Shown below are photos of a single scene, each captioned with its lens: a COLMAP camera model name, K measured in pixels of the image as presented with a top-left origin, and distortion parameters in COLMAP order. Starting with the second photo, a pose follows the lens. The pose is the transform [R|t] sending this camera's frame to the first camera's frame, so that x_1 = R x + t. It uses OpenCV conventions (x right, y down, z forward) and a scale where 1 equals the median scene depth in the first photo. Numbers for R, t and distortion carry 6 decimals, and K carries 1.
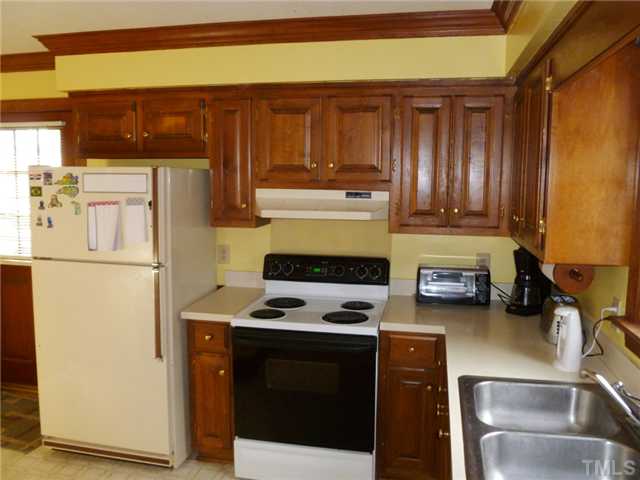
lens RADIAL K [[542.1, 0, 320.0], [0, 542.1, 240.0], [0, 0, 1]] dist [-0.073638, -0.003681]
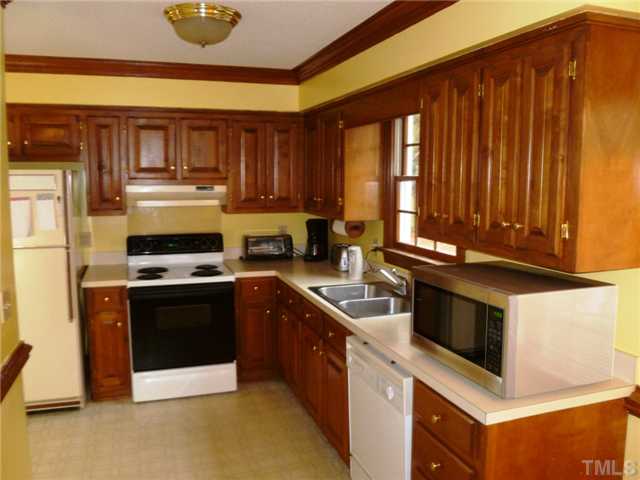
lens RADIAL K [[542.1, 0, 320.0], [0, 542.1, 240.0], [0, 0, 1]] dist [-0.073638, -0.003681]
pose [[0.858020, -0.066926, 0.509238, -0.406775], [0.064346, 0.997669, 0.022700, 0.040084], [-0.509570, 0.013290, 0.860327, -0.377232]]
